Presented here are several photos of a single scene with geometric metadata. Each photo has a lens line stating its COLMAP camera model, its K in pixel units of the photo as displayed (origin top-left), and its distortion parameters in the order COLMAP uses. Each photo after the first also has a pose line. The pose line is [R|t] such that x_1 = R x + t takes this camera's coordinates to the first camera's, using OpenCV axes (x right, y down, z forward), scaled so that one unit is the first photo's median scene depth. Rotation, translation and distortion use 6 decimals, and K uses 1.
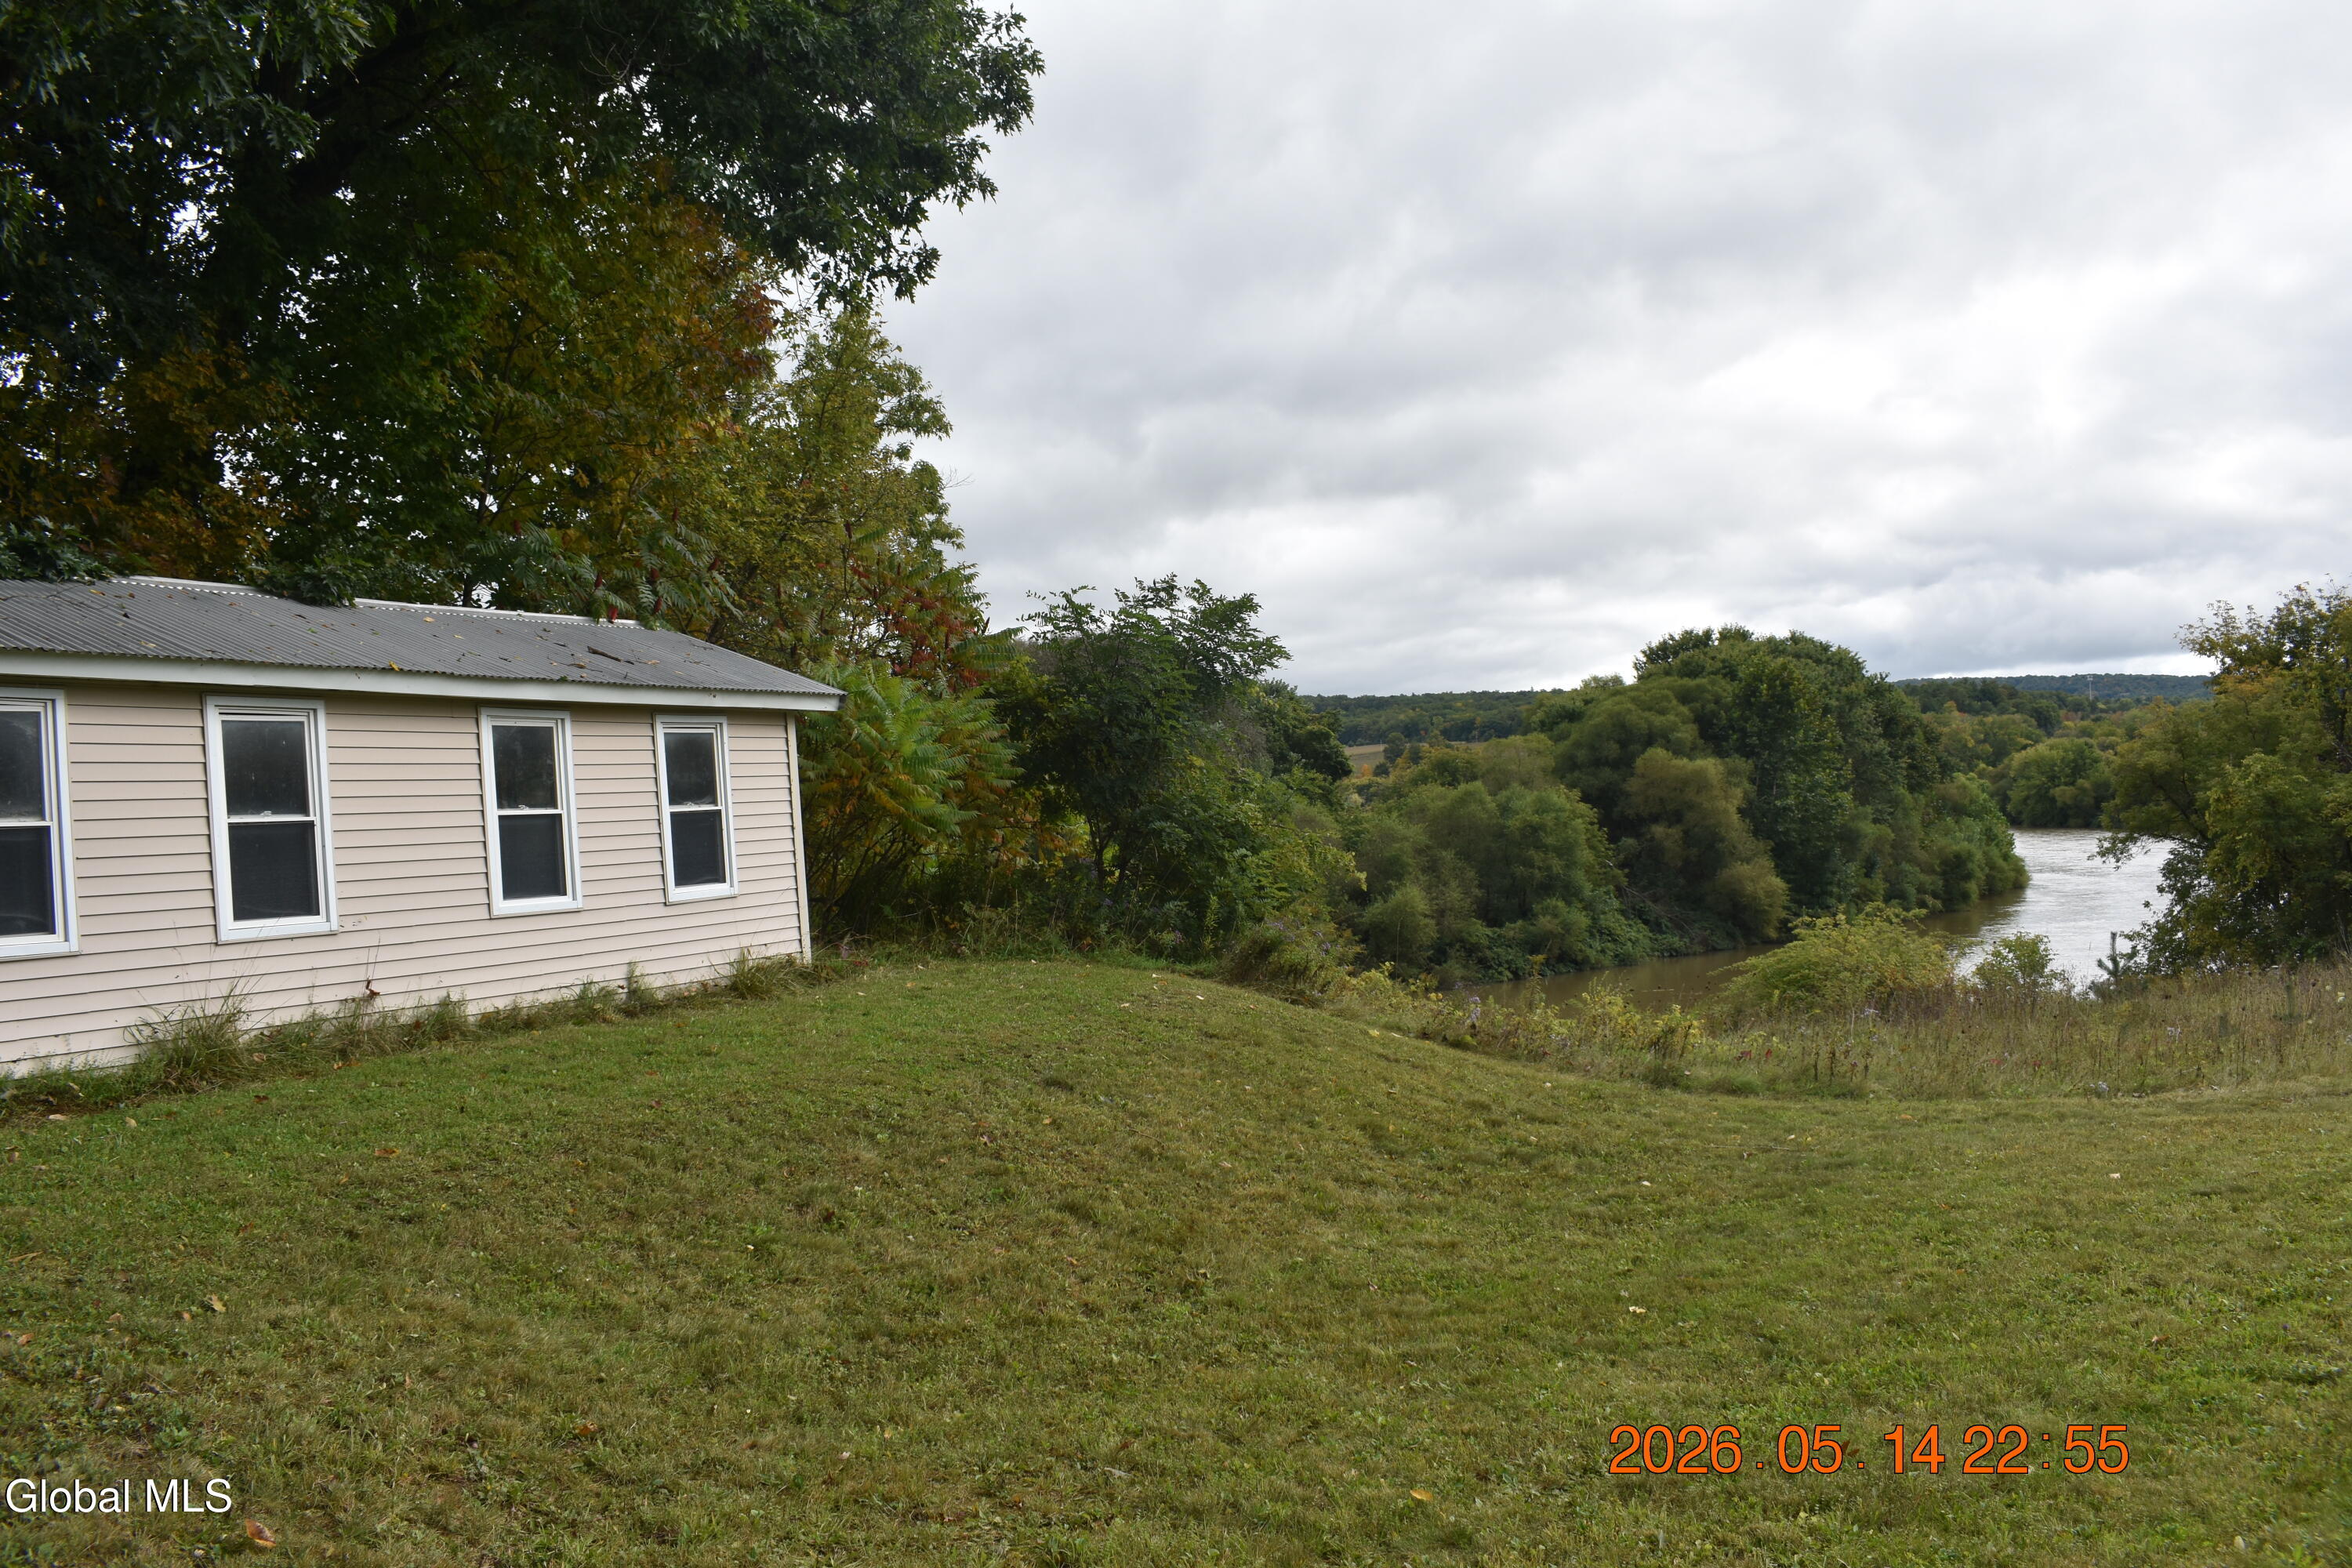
lens RADIAL K [[1939.4, 0, 1176.0], [0, 1939.4, 784.0], [0, 0, 1]] dist [-0.097360, 0.022325]
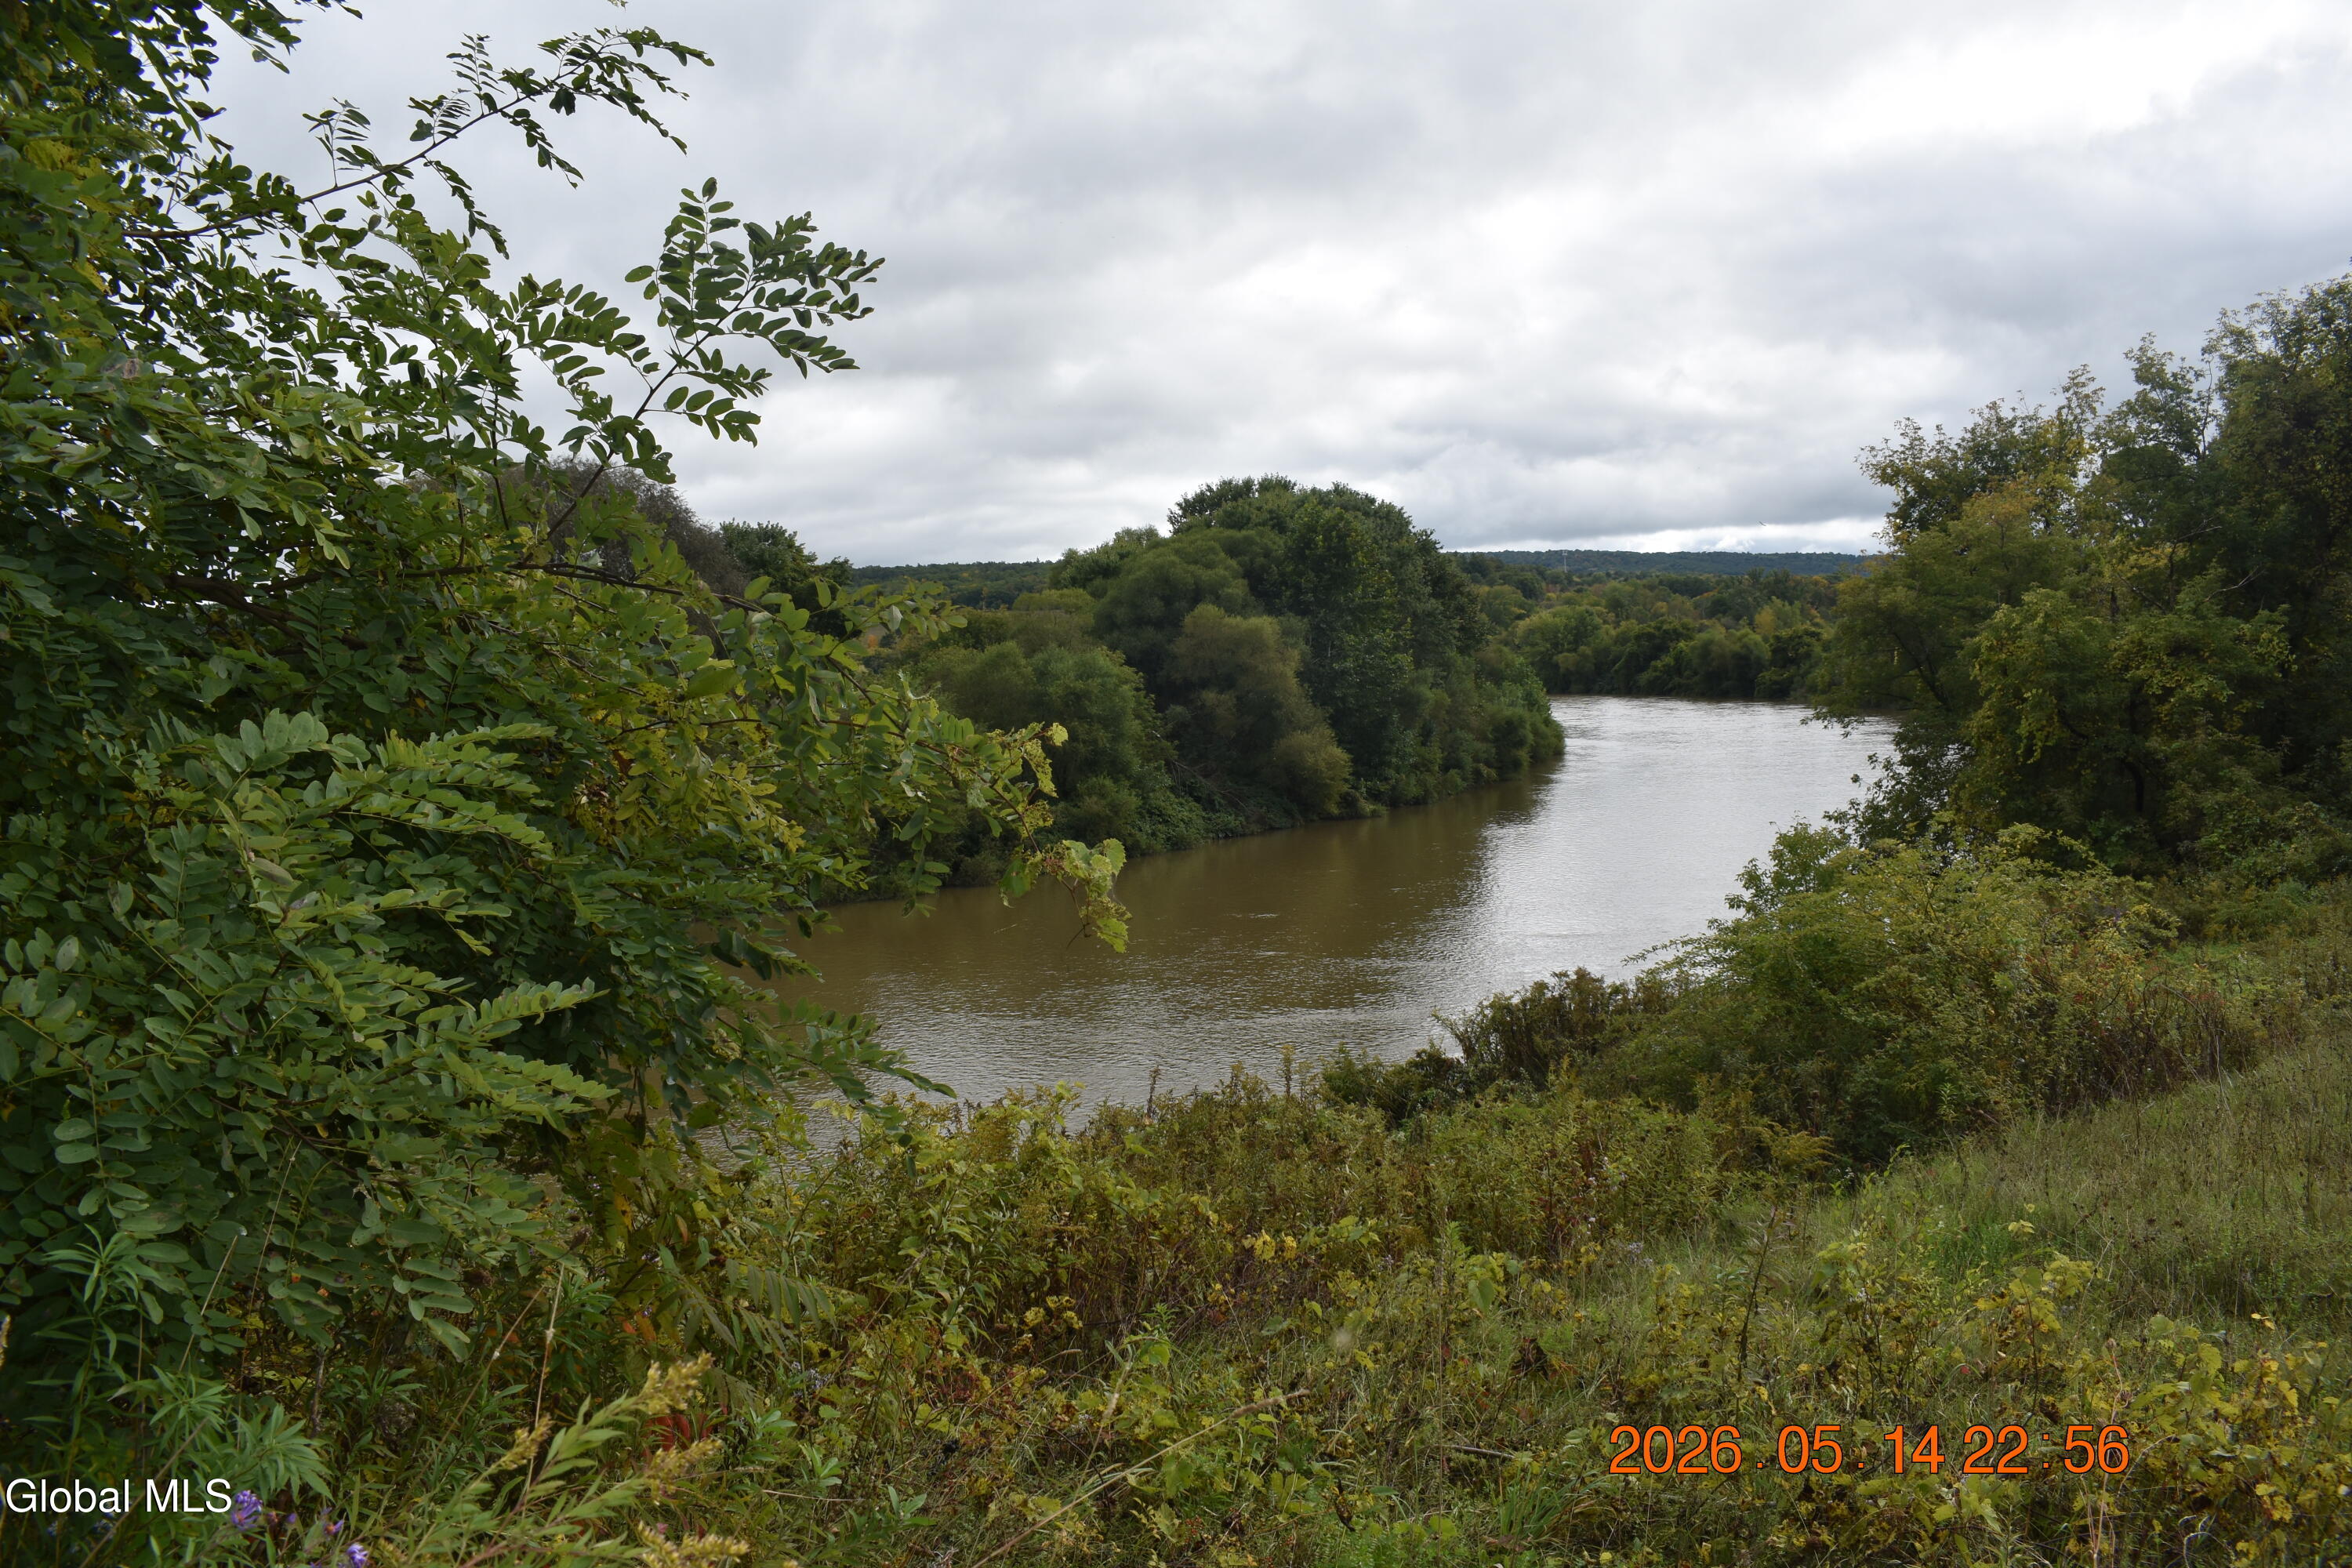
lens RADIAL K [[1939.4, 0, 1176.0], [0, 1939.4, 784.0], [0, 0, 1]] dist [-0.097360, 0.022325]
pose [[0.968033, -0.020591, 0.249977, 0.035913], [0.004063, 0.997781, 0.066456, 0.016899], [-0.250790, -0.063316, 0.965969, 0.482283]]
